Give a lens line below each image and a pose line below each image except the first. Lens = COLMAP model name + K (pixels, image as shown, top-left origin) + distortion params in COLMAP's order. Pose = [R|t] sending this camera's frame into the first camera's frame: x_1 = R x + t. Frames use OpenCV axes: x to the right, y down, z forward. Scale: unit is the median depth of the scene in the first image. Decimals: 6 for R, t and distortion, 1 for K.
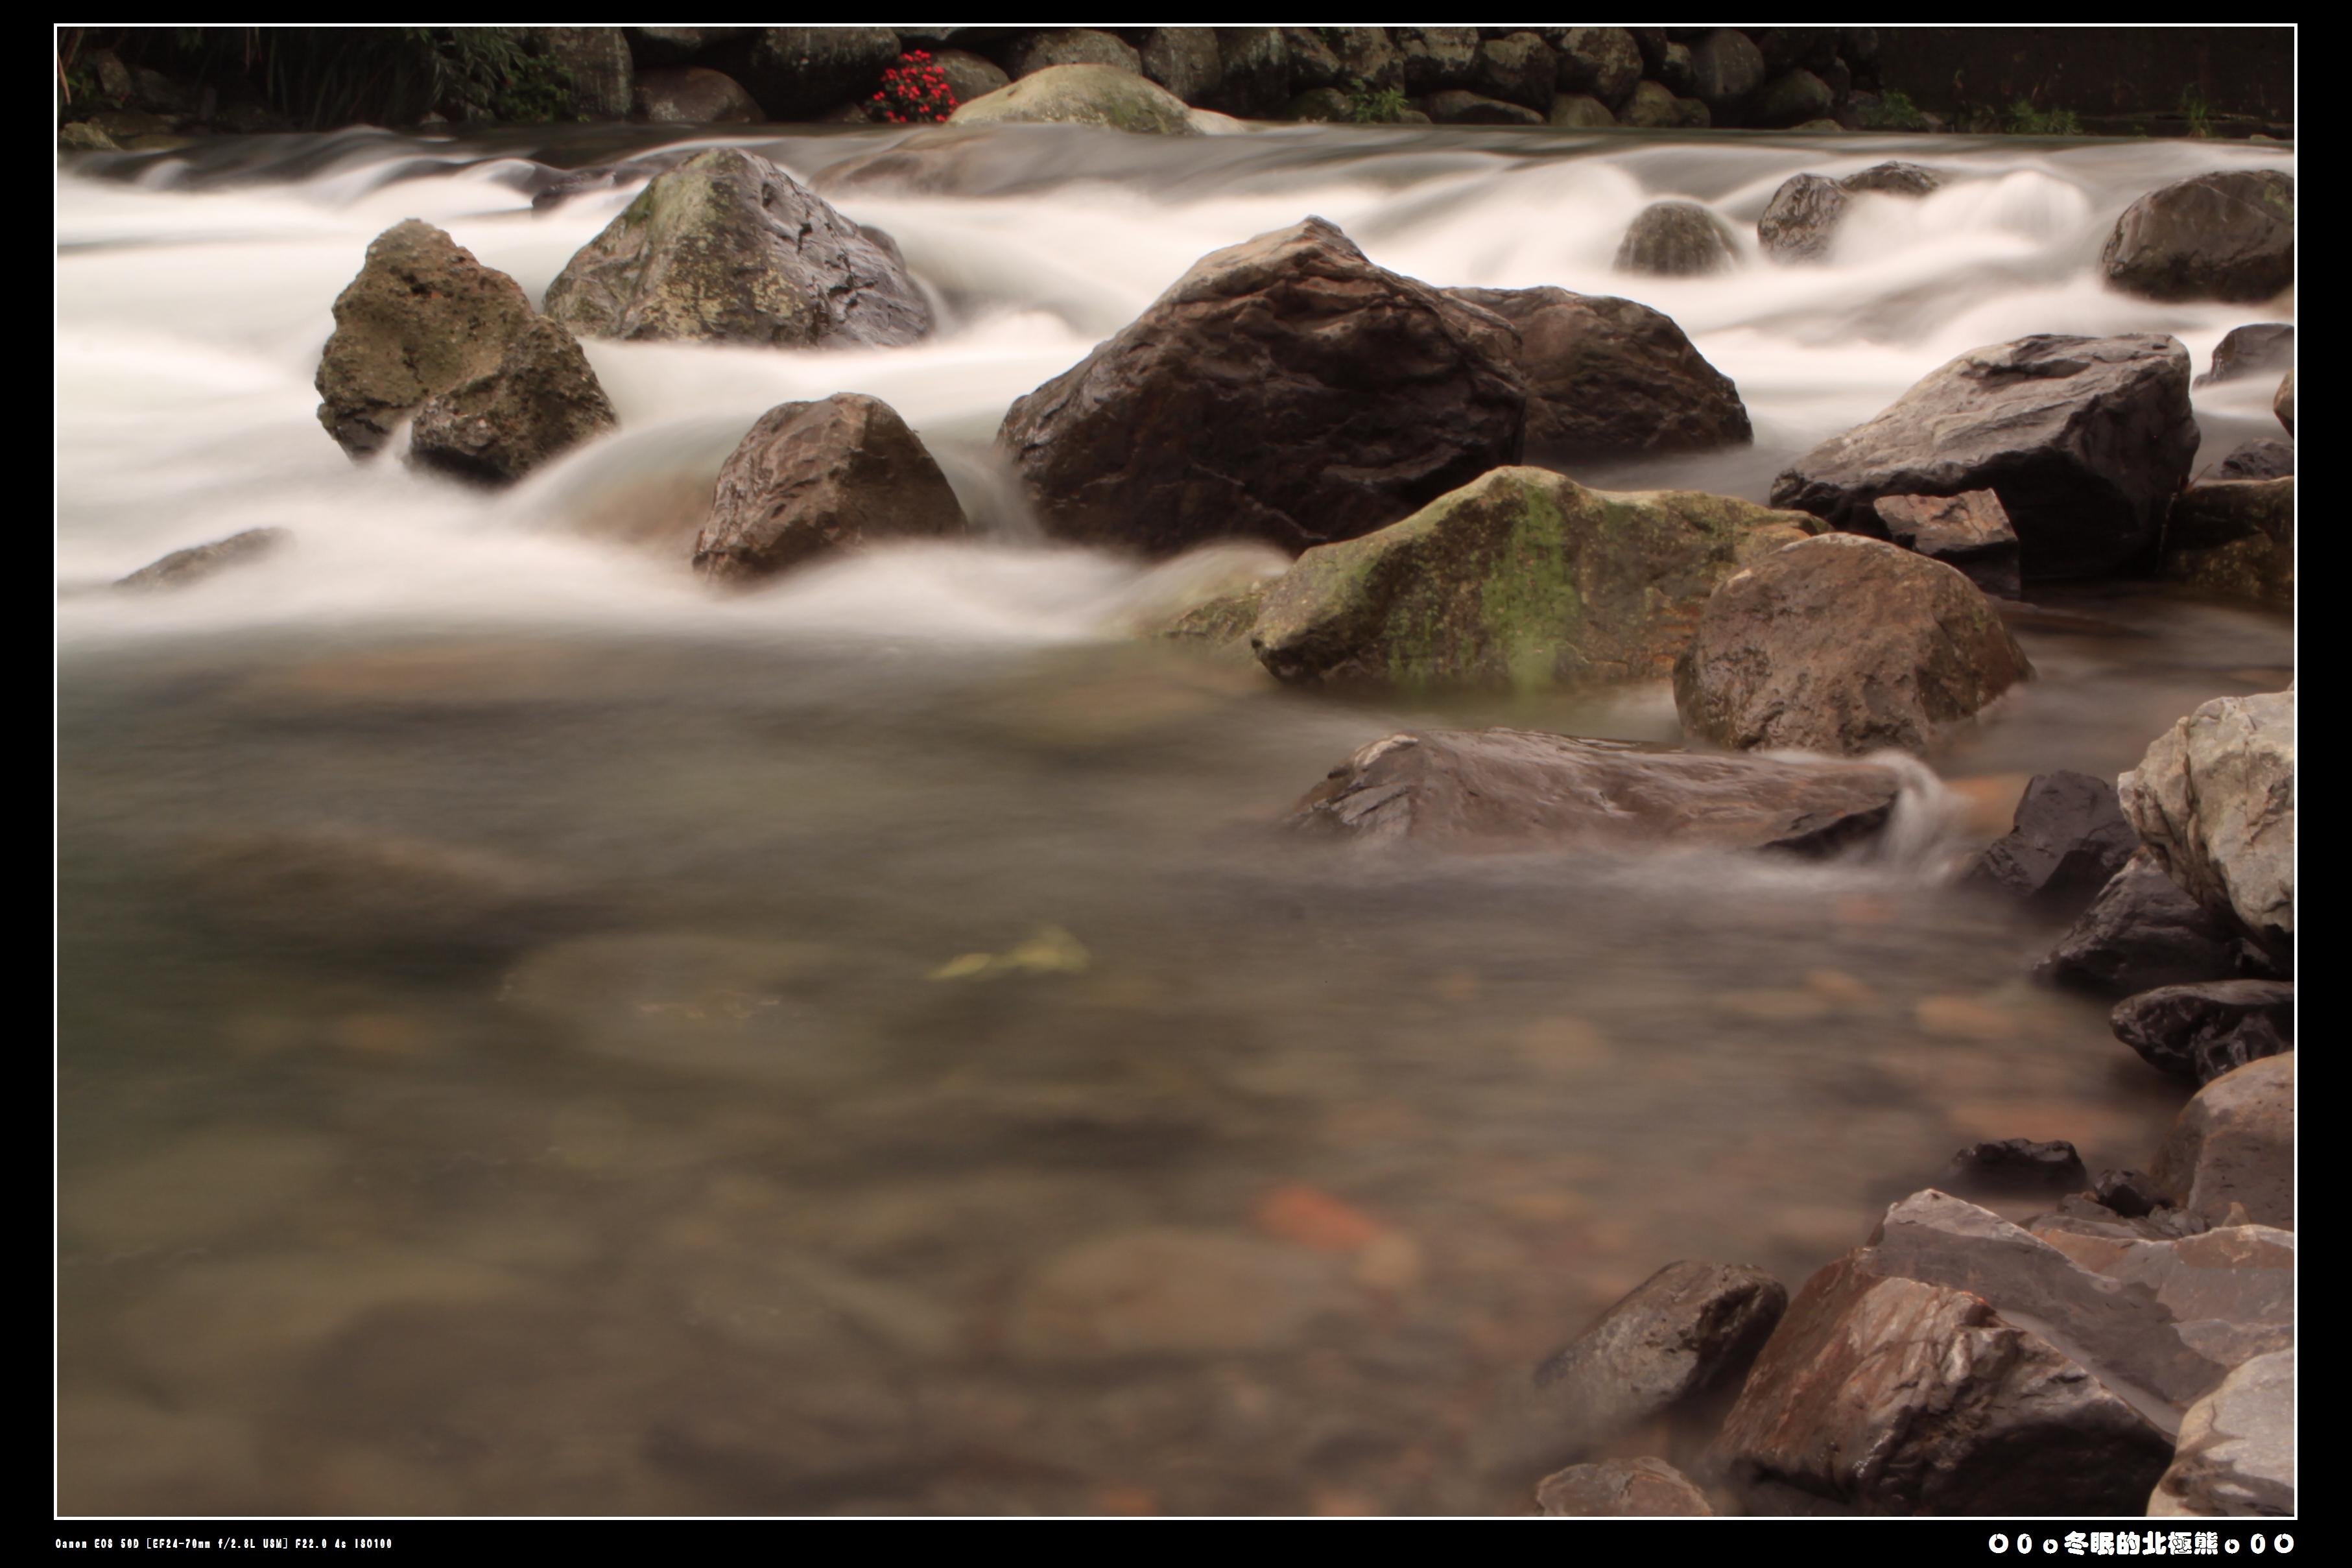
lens RADIAL K [[3418.6, 0, 1174.9], [0, 3418.6, 786.0], [0, 0, 1]] dist [-0.111154, 0.000000]
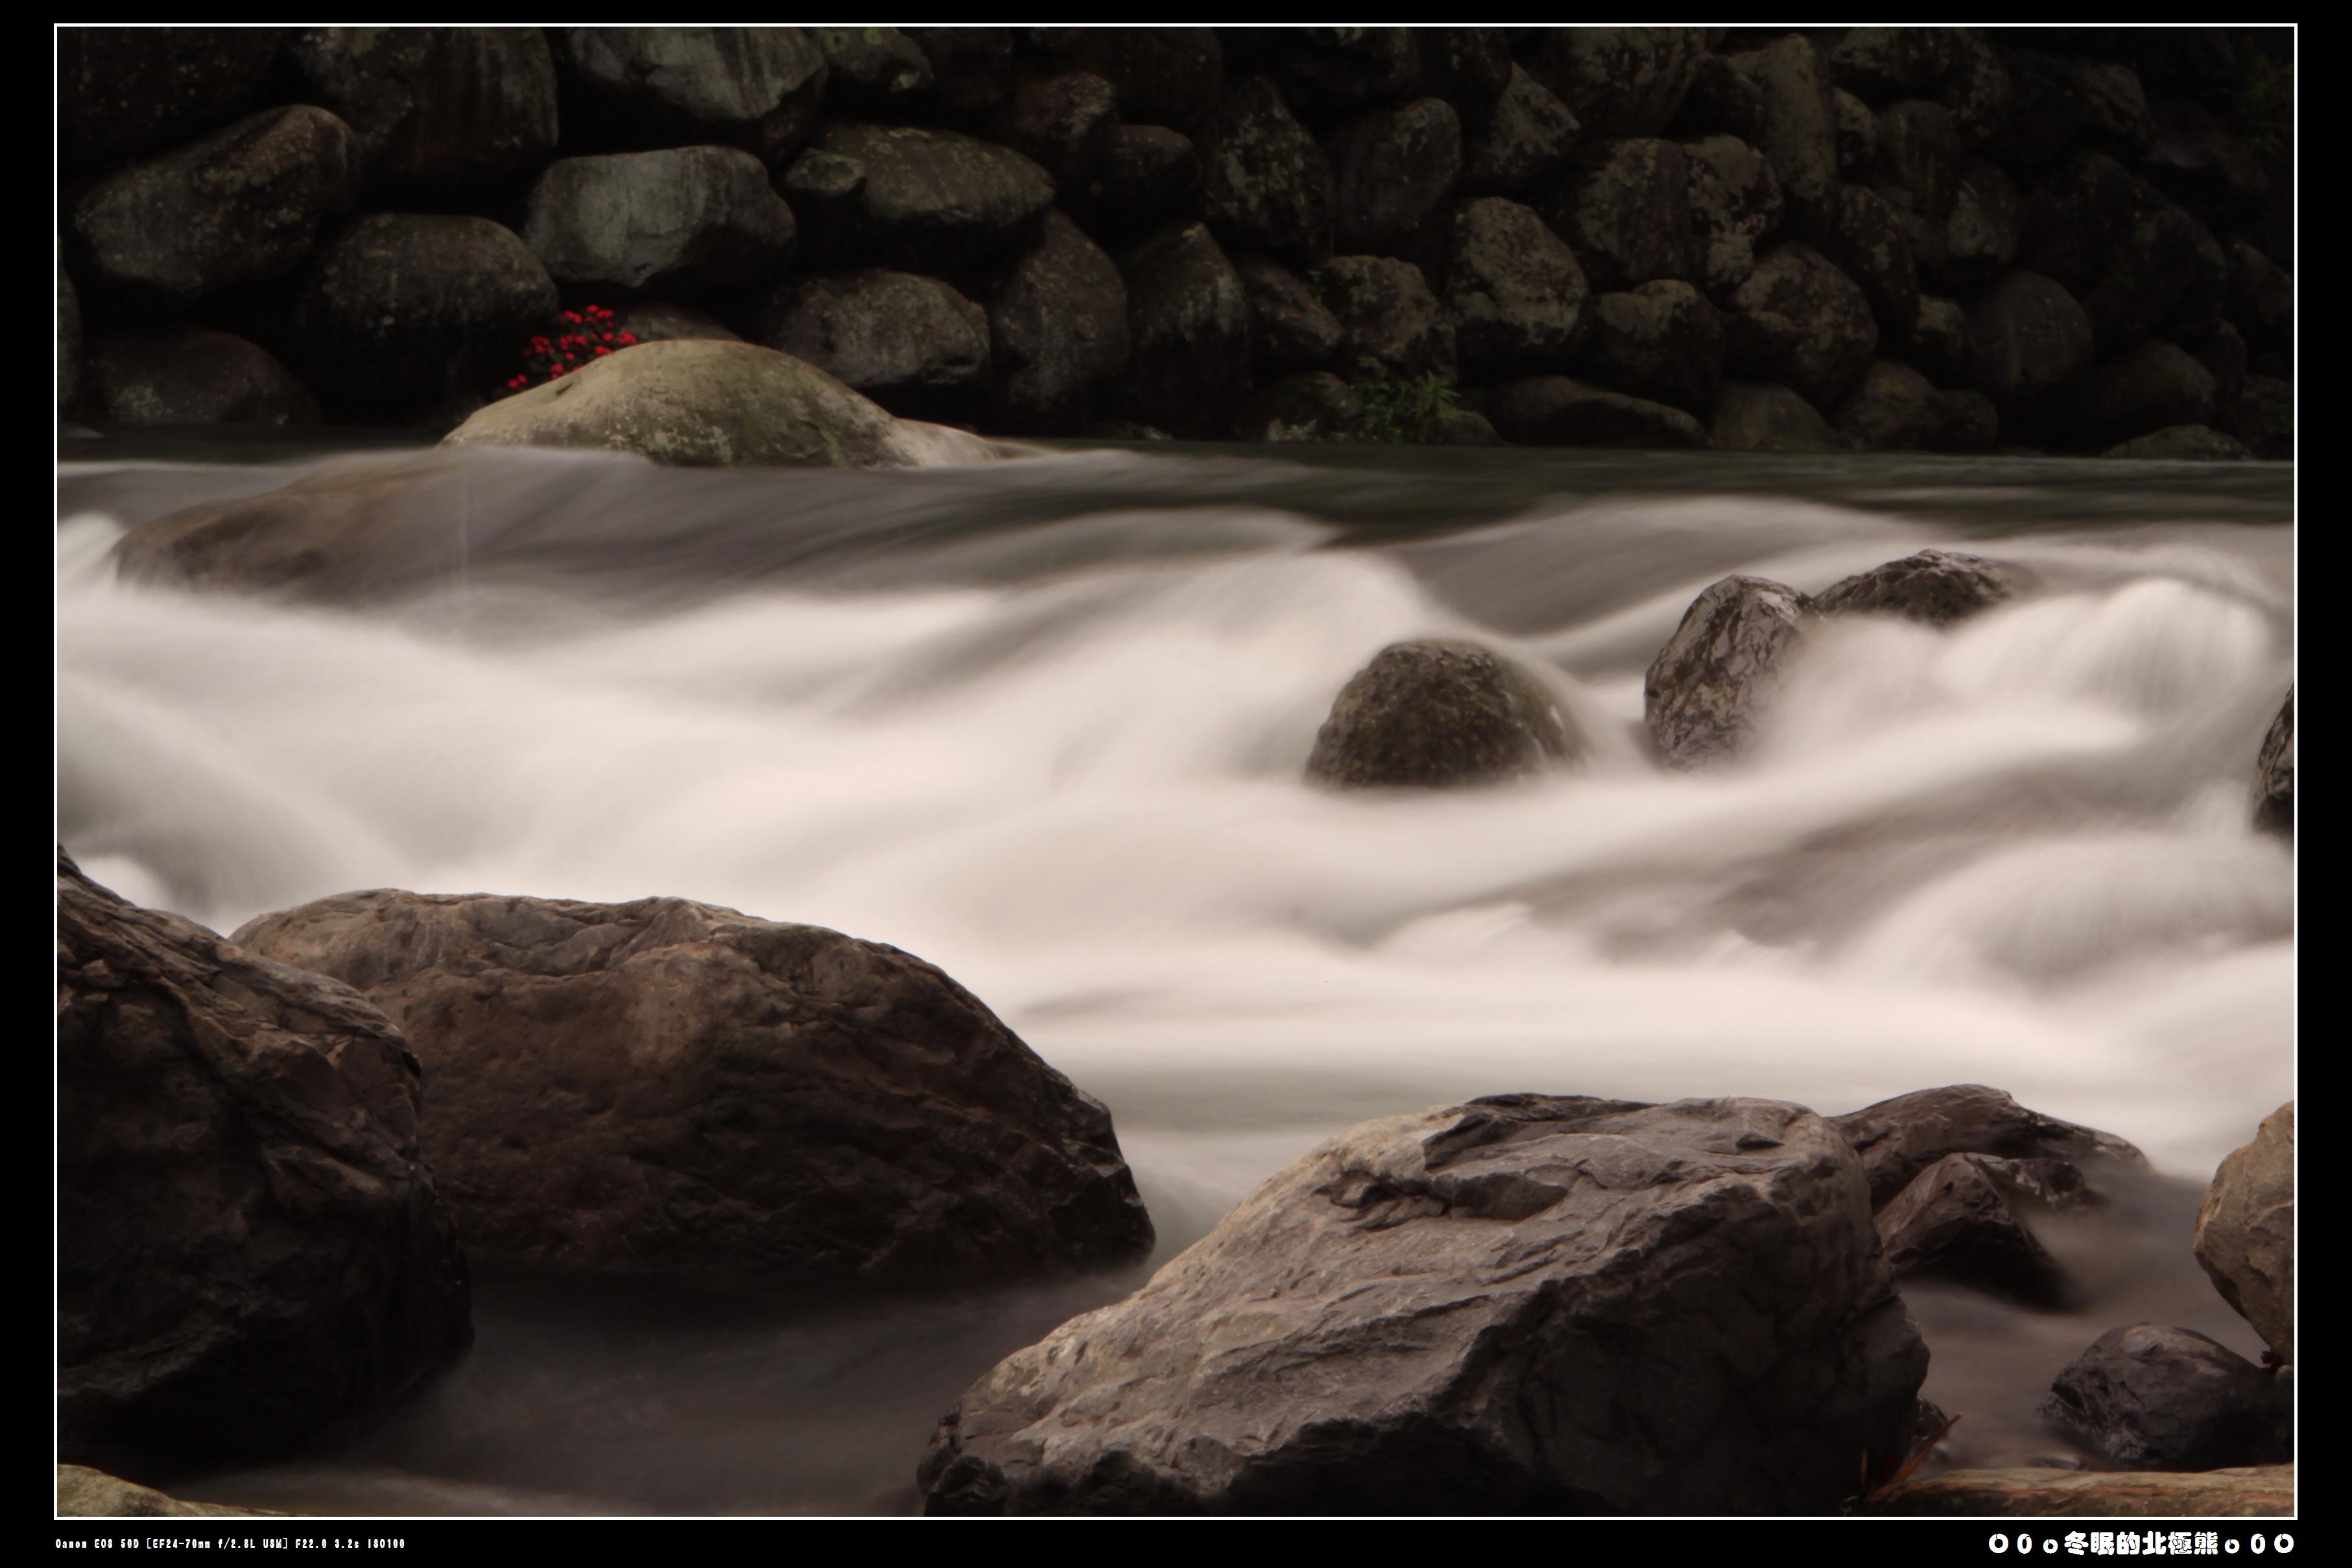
lens RADIAL K [[5656.4, 0, 1176.9], [0, 5656.4, 782.8], [0, 0, 1]] dist [-0.005903, 0.000000]
pose [[0.999956, 0.008630, -0.003709, 0.104392], [-0.009033, 0.991793, -0.127532, -0.040224], [0.002578, 0.127560, 0.991827, 0.158043]]
